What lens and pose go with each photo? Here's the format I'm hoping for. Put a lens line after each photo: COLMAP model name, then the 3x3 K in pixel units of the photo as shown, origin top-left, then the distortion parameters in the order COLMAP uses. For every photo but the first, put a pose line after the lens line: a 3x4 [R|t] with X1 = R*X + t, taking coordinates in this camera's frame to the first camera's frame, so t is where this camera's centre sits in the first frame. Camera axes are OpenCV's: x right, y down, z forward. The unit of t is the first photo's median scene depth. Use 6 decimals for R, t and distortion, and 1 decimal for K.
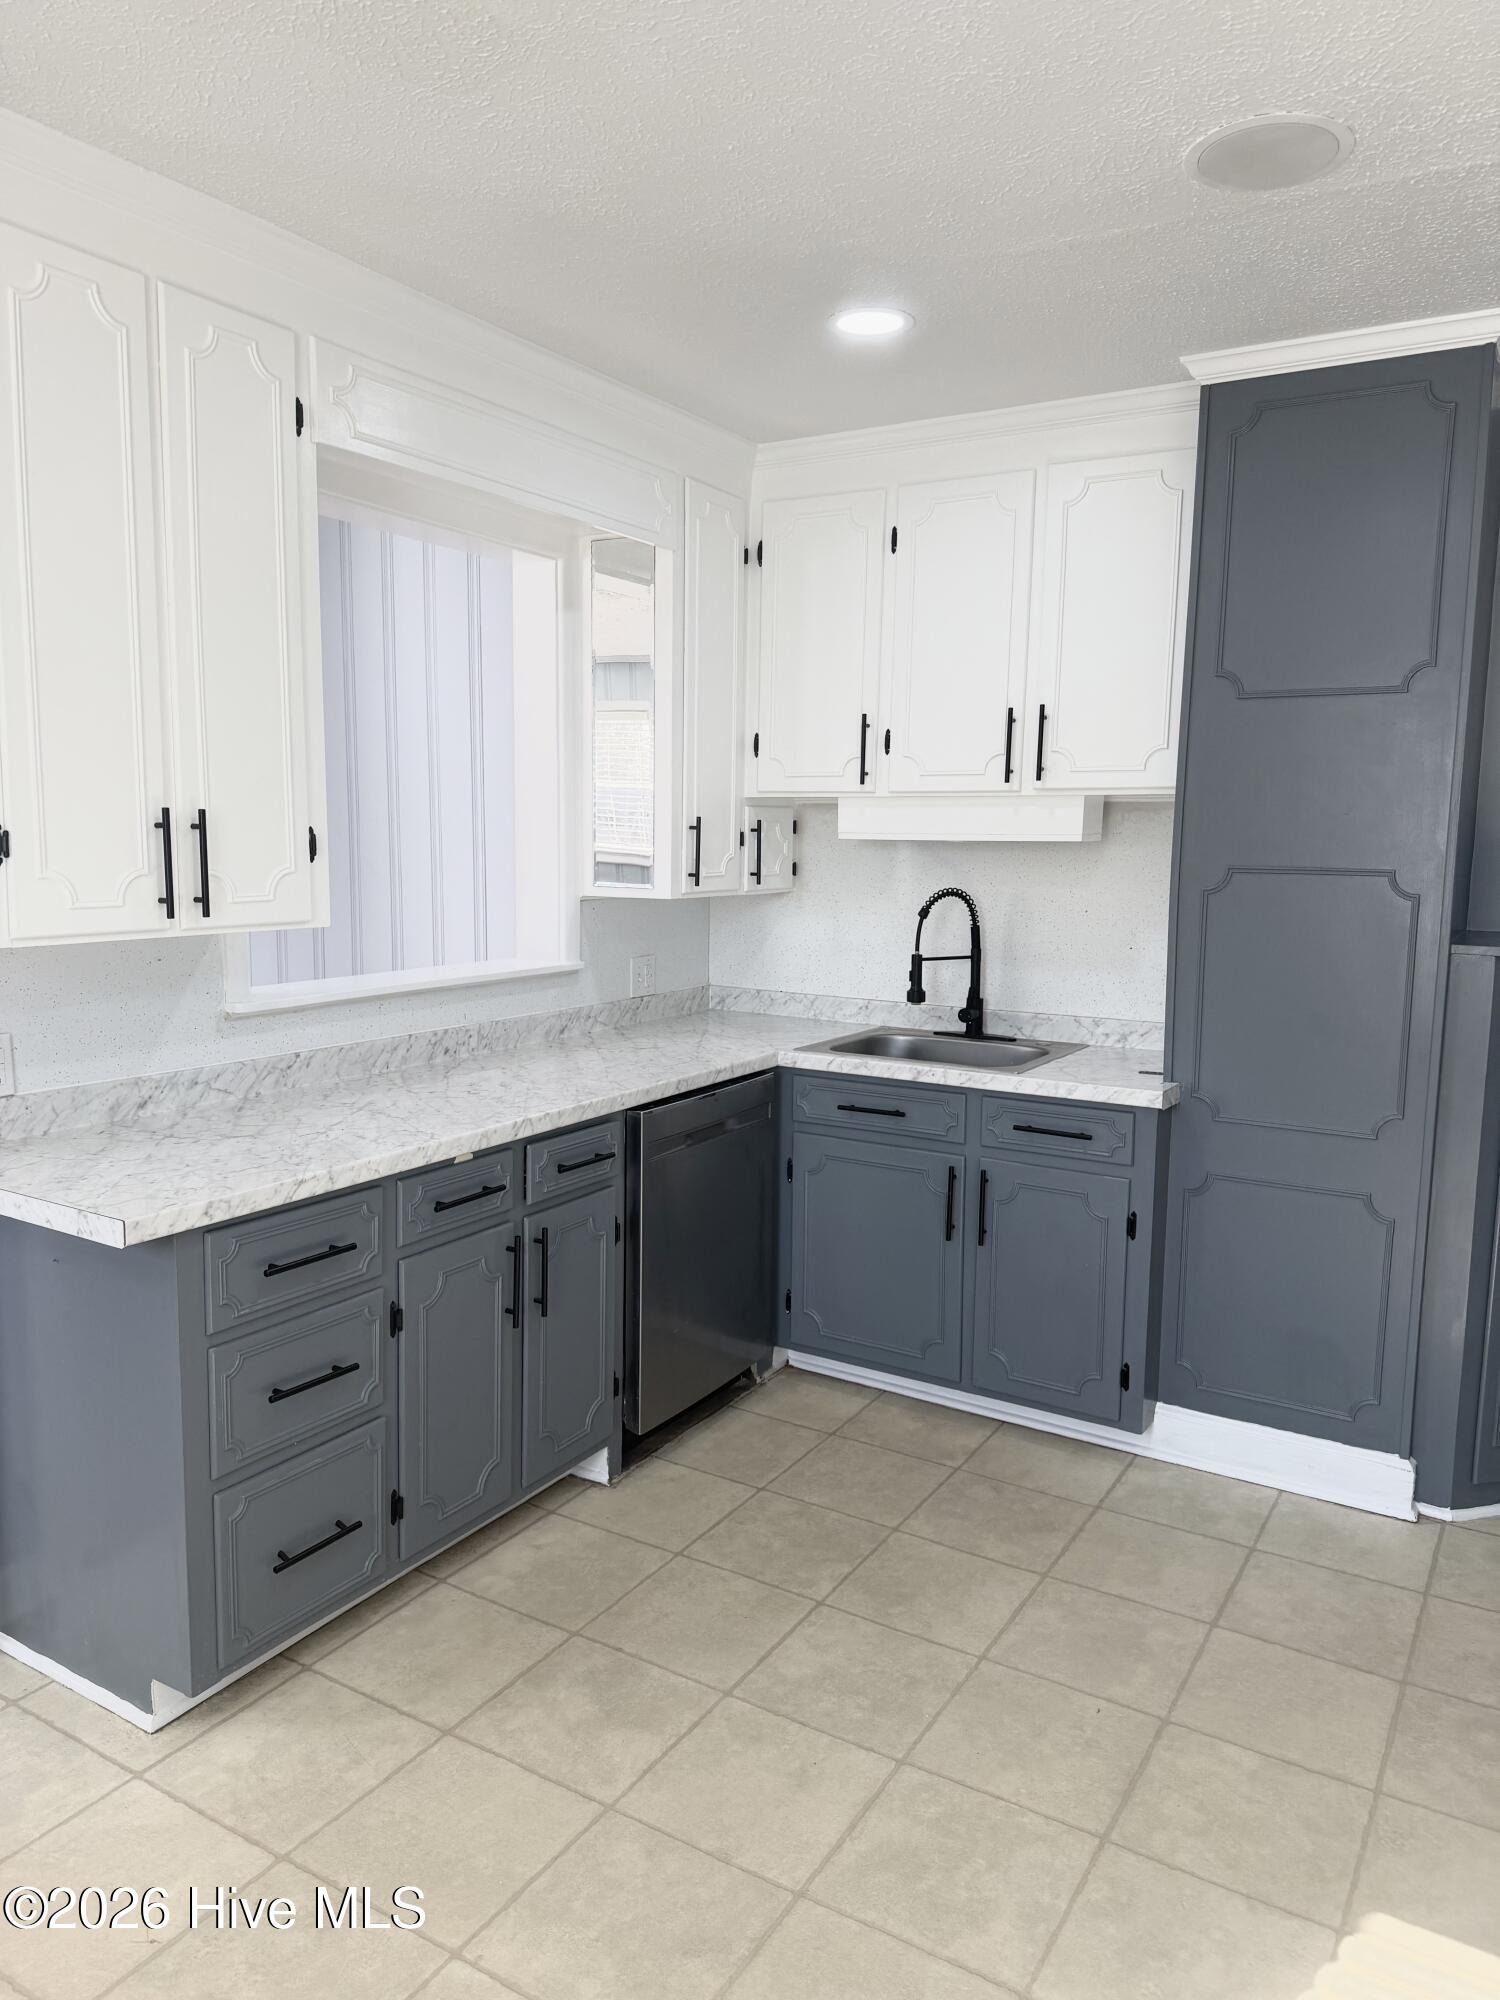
lens RADIAL K [[1420.5, 0, 749.8], [0, 1420.5, 1000.1], [0, 0, 1]] dist [0.023455, -0.015179]
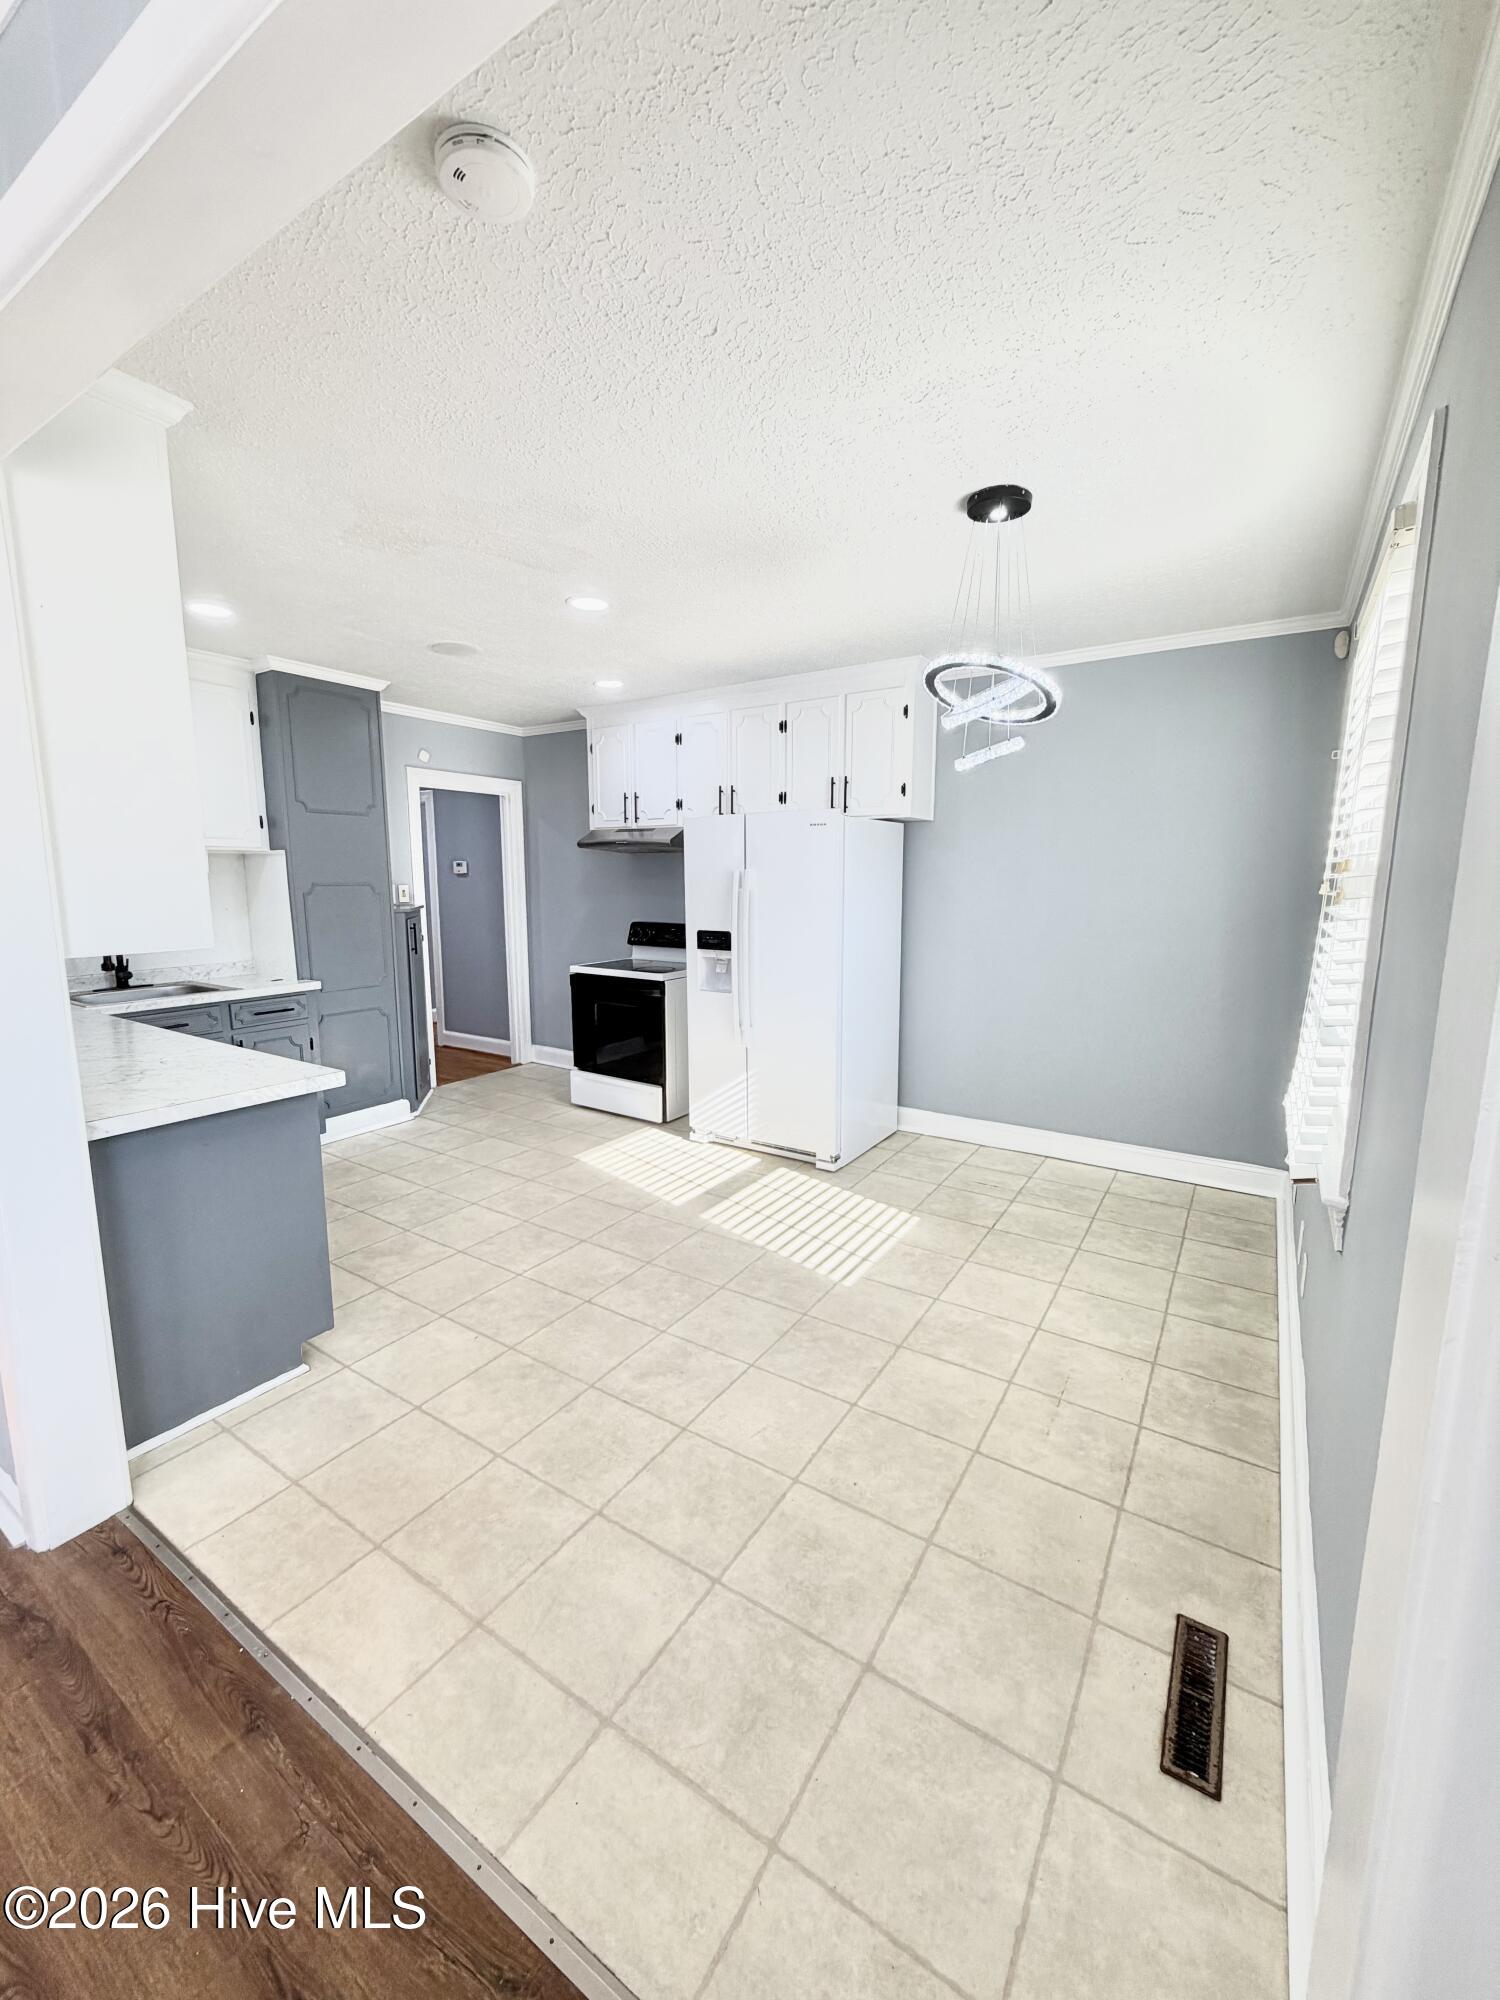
lens RADIAL K [[797.9, 0, 749.8], [0, 797.9, 997.5], [0, 0, 1]] dist [-0.000218, -0.000252]
pose [[0.023215, -0.166546, 0.985760, -0.986227], [0.117782, 0.979615, 0.162734, -0.039154], [-0.992768, 0.112327, 0.042358, 0.254247]]
